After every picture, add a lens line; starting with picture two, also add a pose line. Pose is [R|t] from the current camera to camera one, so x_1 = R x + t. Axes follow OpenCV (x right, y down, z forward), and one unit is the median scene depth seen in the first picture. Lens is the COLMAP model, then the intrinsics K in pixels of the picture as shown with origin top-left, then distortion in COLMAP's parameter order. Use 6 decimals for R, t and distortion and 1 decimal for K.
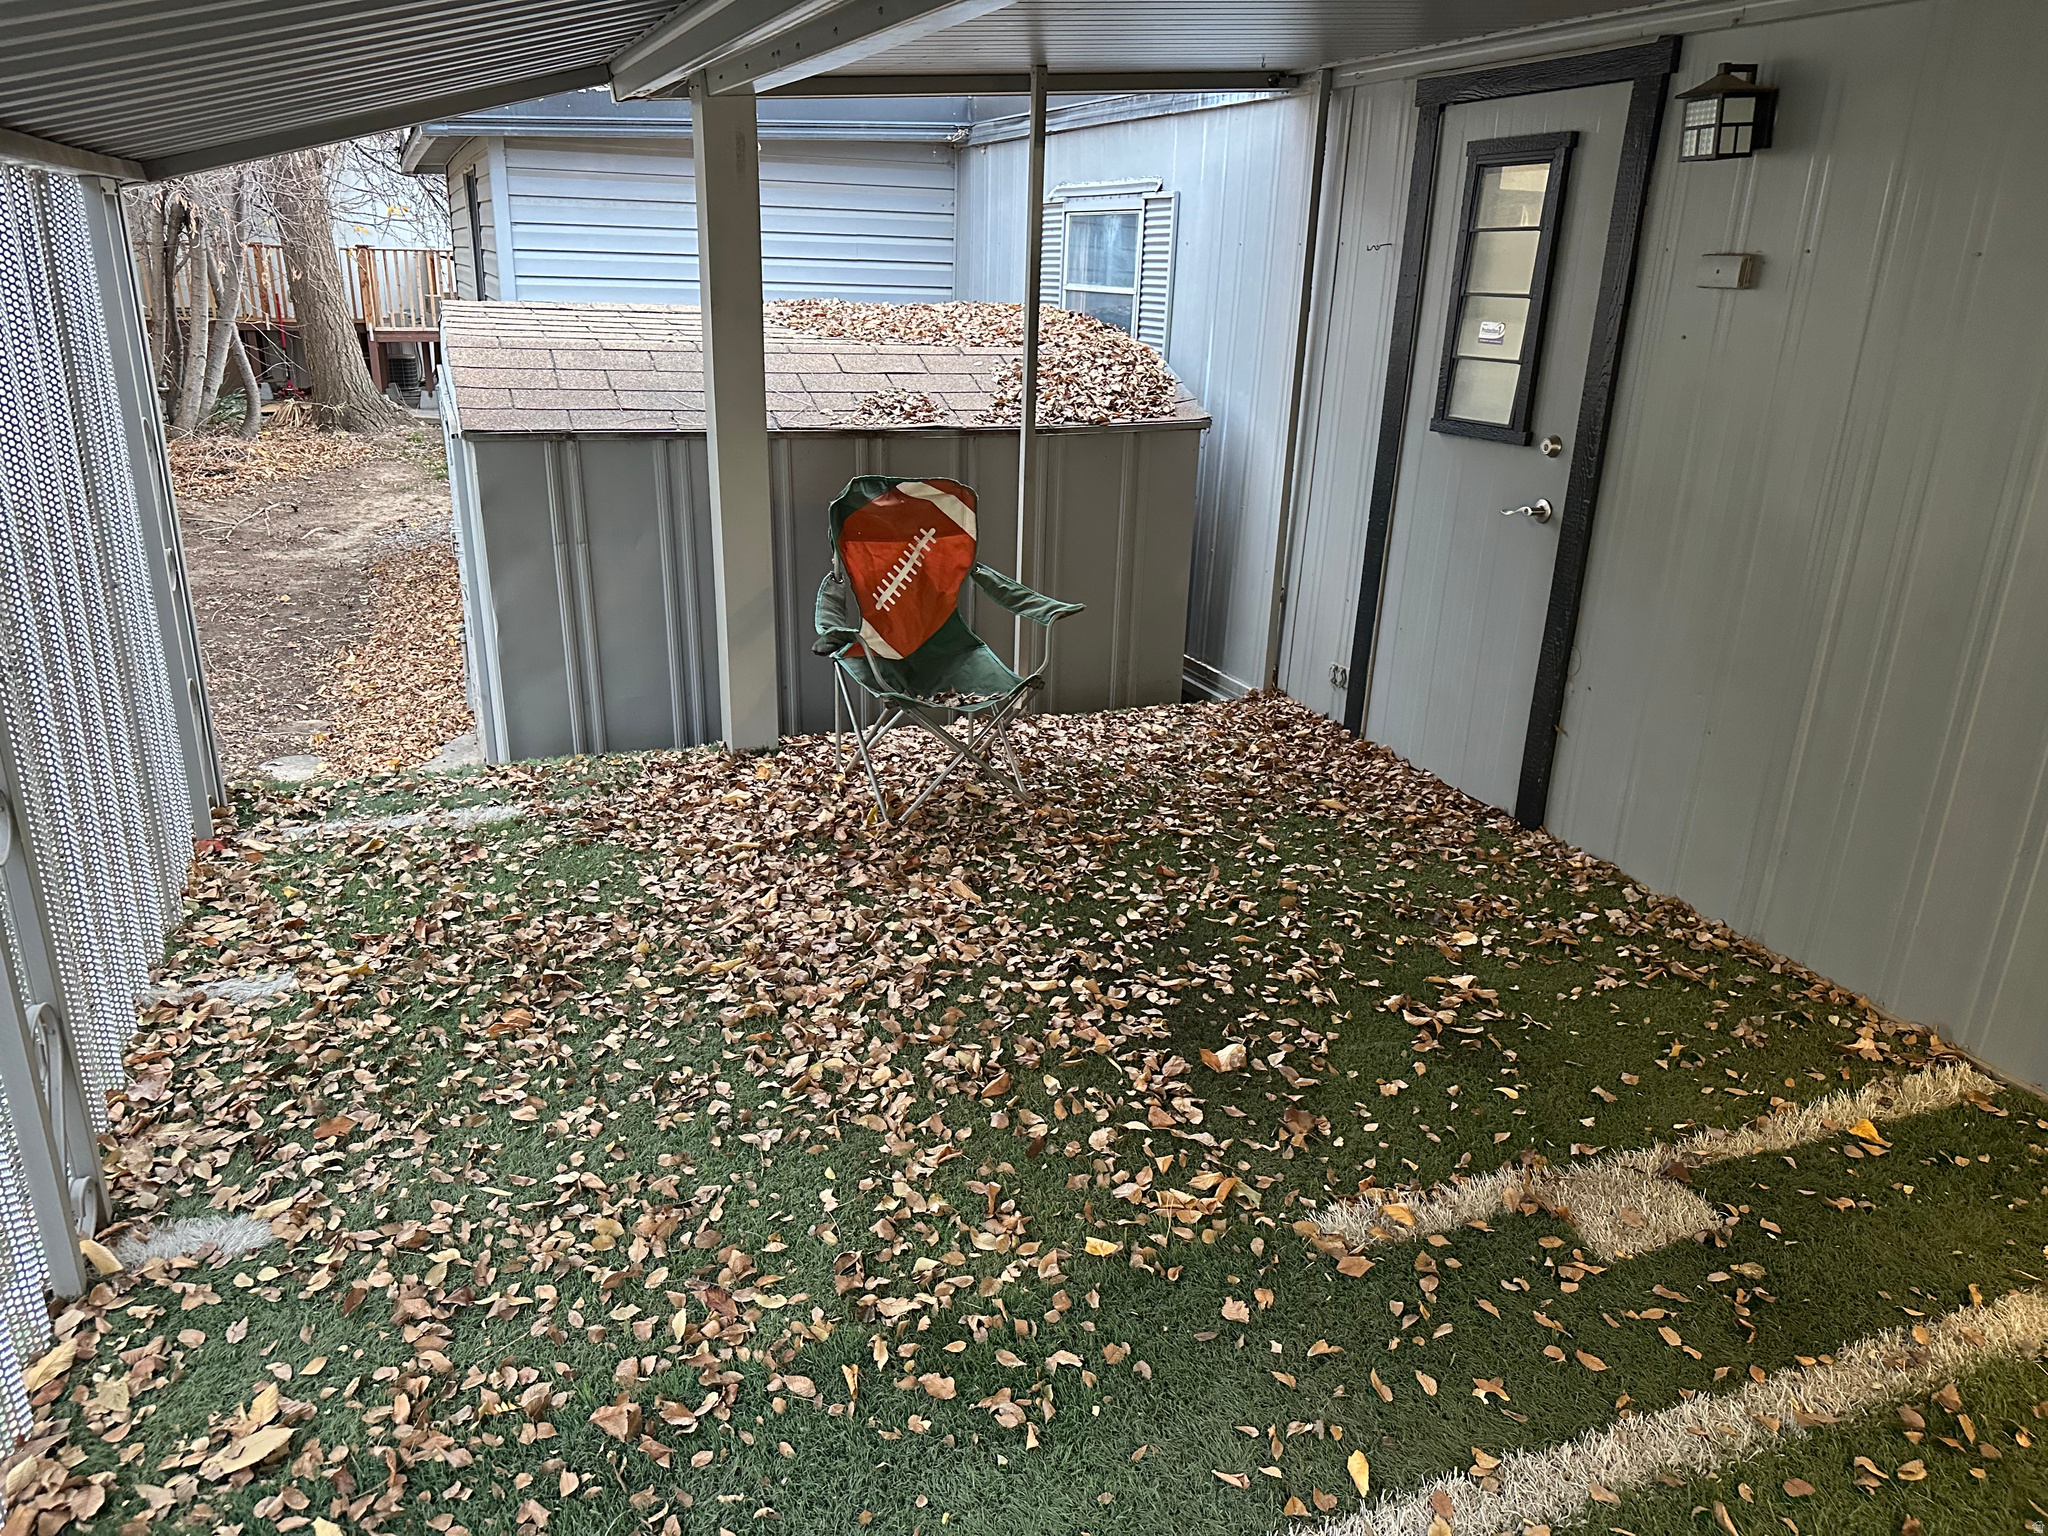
lens RADIAL K [[1448.3, 0, 1023.5], [0, 1448.3, 761.6], [0, 0, 1]] dist [0.047332, -0.048902]
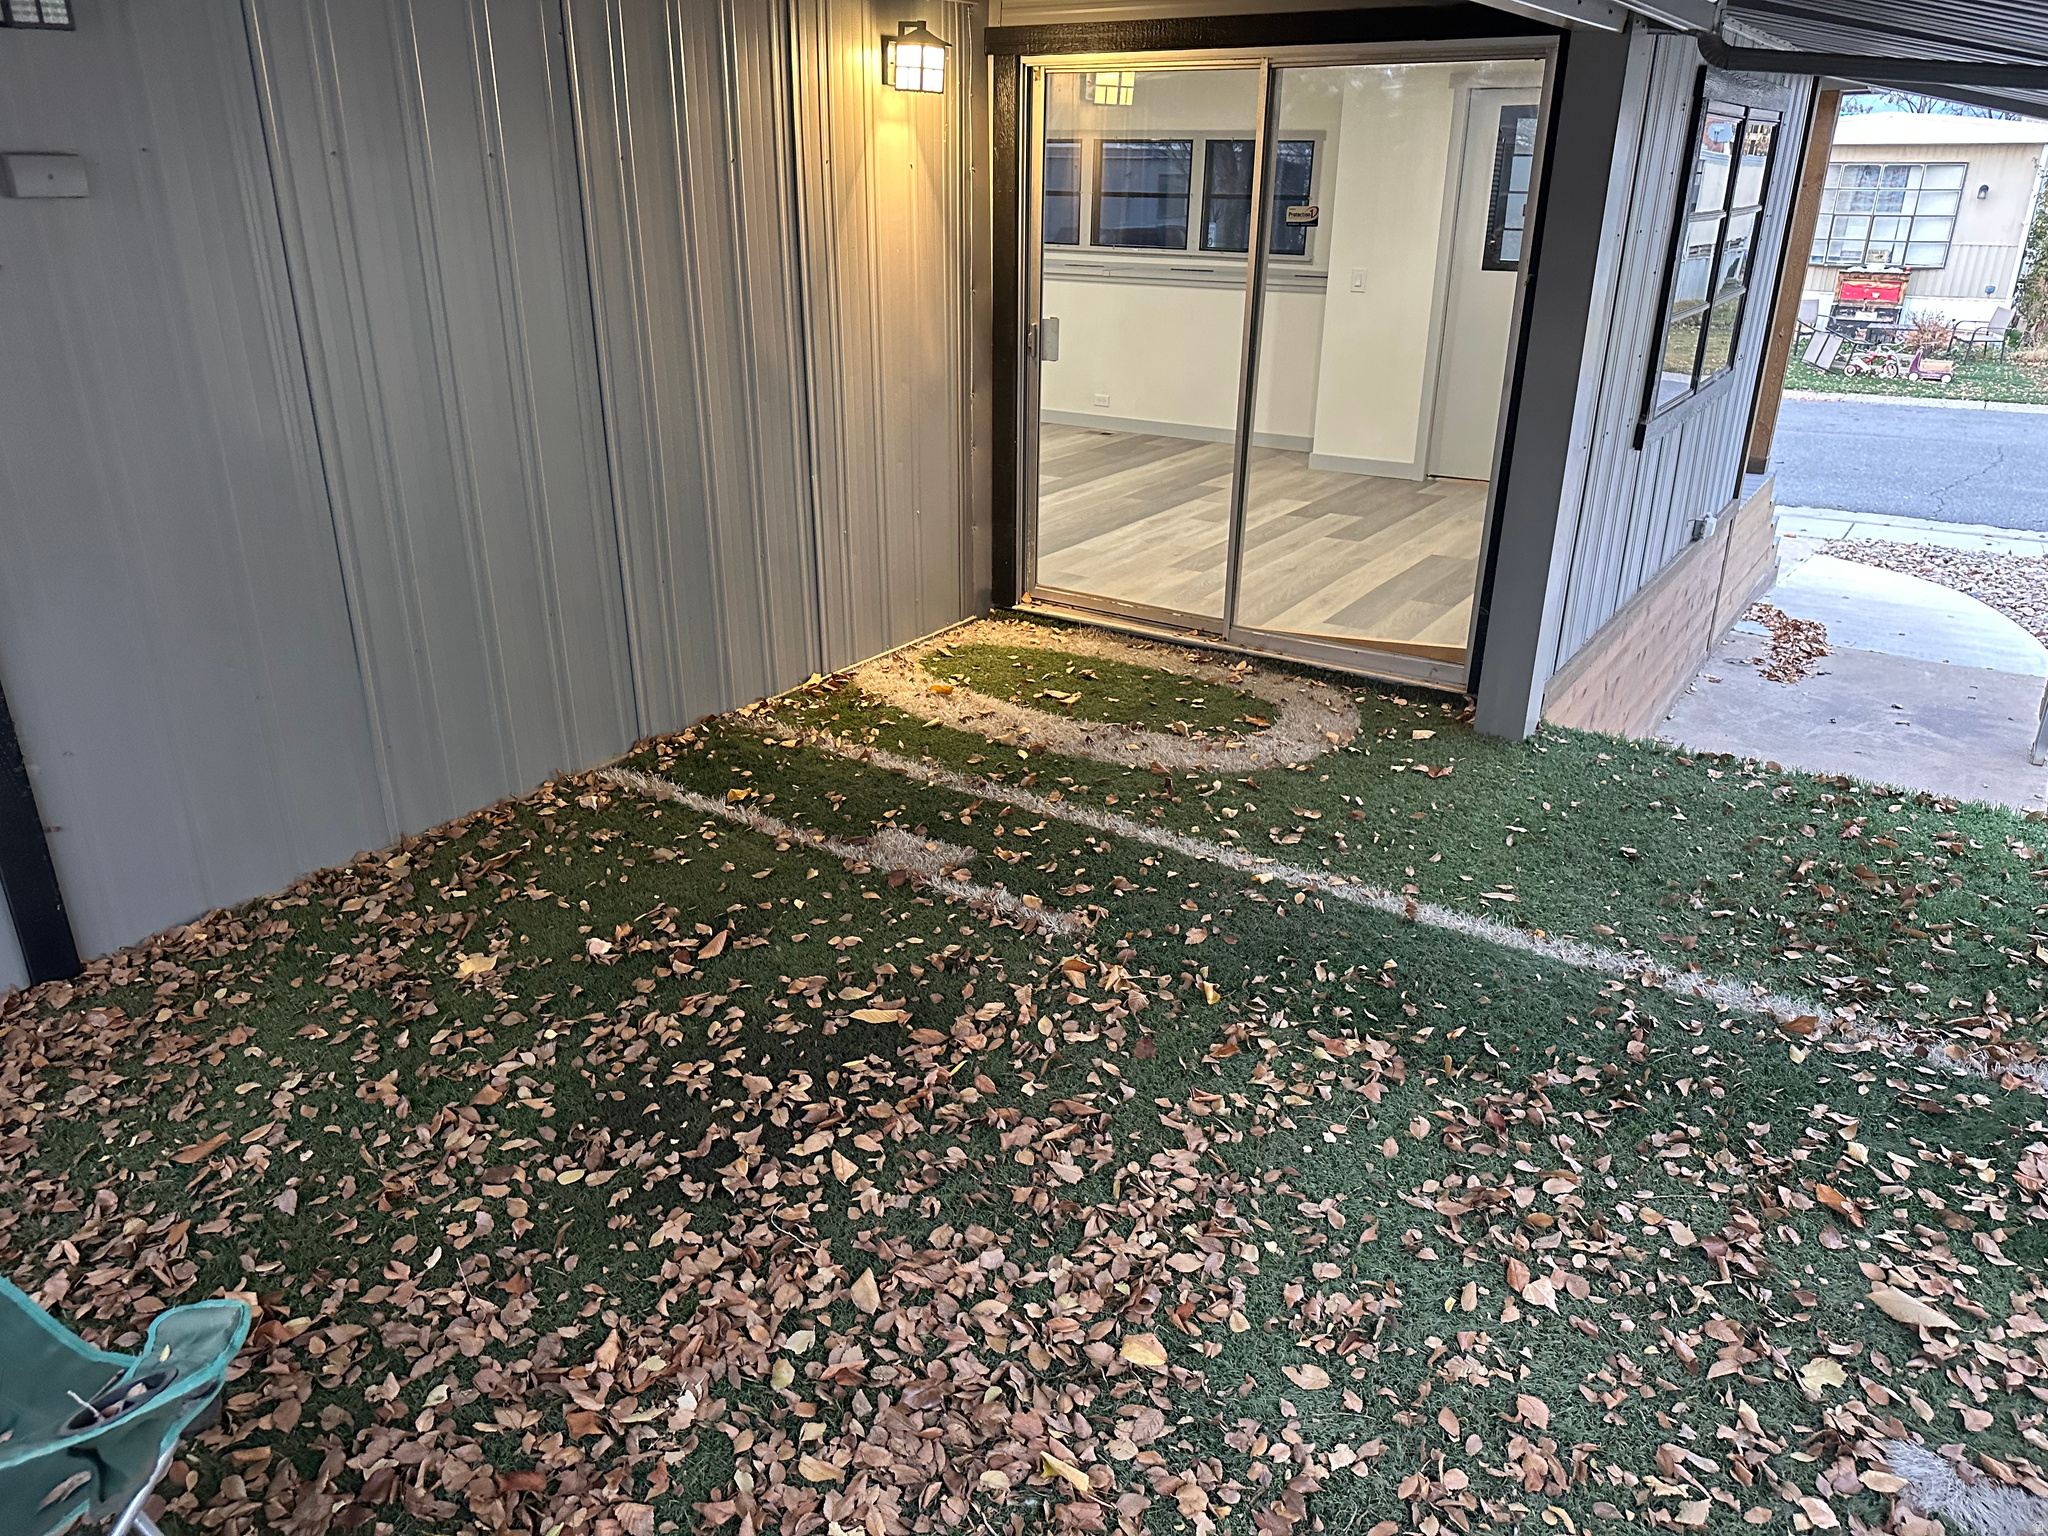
lens RADIAL K [[1448.3, 0, 1022.8], [0, 1448.3, 763.3], [0, 0, 1]] dist [0.047332, -0.048902]
pose [[-0.561964, -0.336394, 0.755669, -0.542675], [0.254151, 0.799155, 0.544755, -0.401873], [-0.787149, 0.498187, -0.363602, 1.111115]]
